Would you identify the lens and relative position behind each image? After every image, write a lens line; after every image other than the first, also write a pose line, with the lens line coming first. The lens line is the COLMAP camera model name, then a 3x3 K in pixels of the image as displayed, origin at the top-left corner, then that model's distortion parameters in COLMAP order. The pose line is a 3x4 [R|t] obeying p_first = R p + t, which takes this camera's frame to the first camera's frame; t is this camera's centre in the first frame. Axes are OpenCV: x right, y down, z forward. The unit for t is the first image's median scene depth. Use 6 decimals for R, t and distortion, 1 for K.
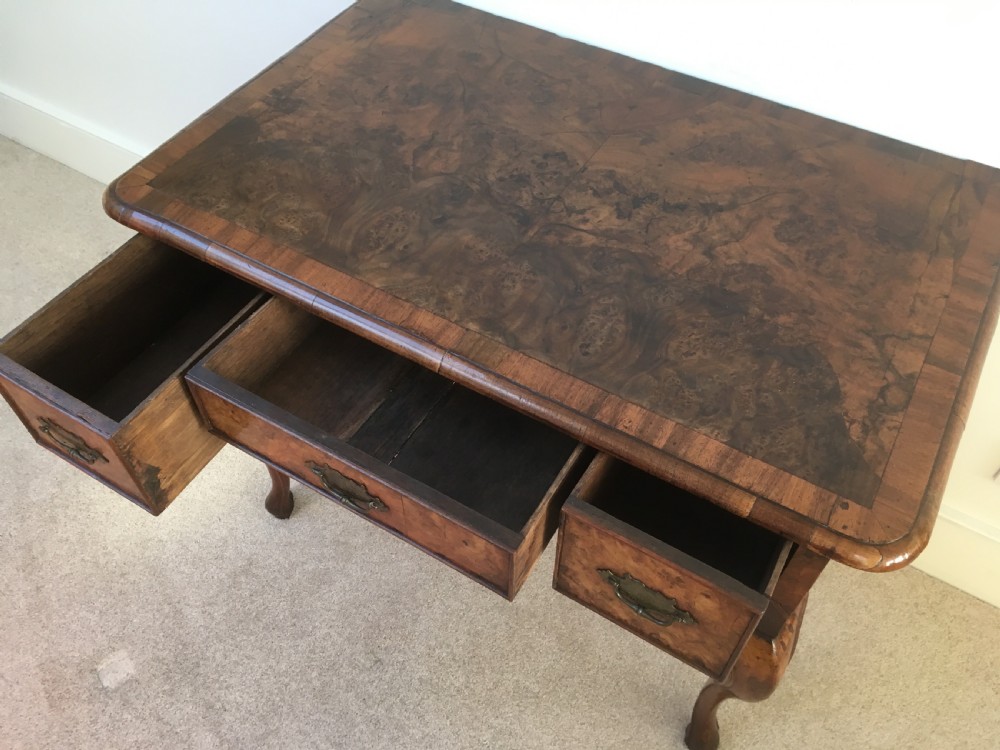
lens RADIAL K [[861.7, 0, 494.4], [0, 861.7, 385.5], [0, 0, 1]] dist [0.075336, -0.100808]
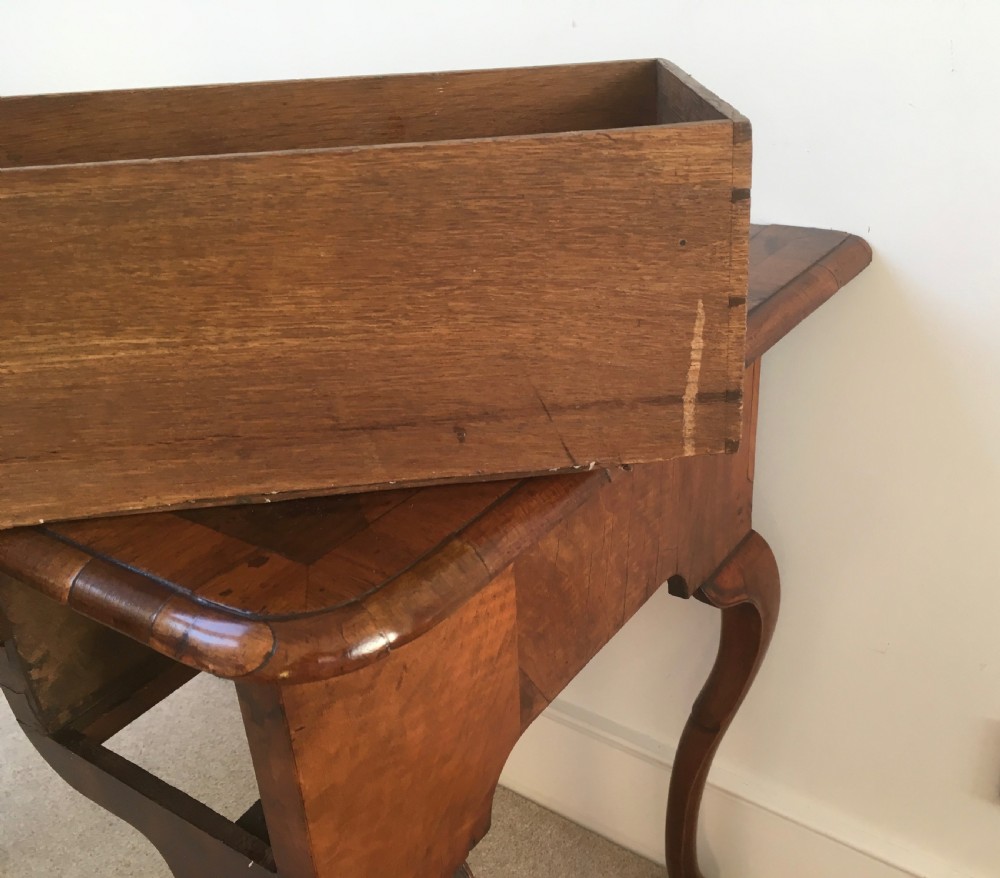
lens RADIAL K [[1017.3, 0, 584.2], [0, 1017.3, 439.0], [0, 0, 1]] dist [0.024648, 0.000000]
pose [[0.998587, -0.022260, -0.048261, 0.411642], [0.000525, 0.912147, -0.409863, 0.206027], [0.053145, 0.409259, 0.910869, 0.328074]]
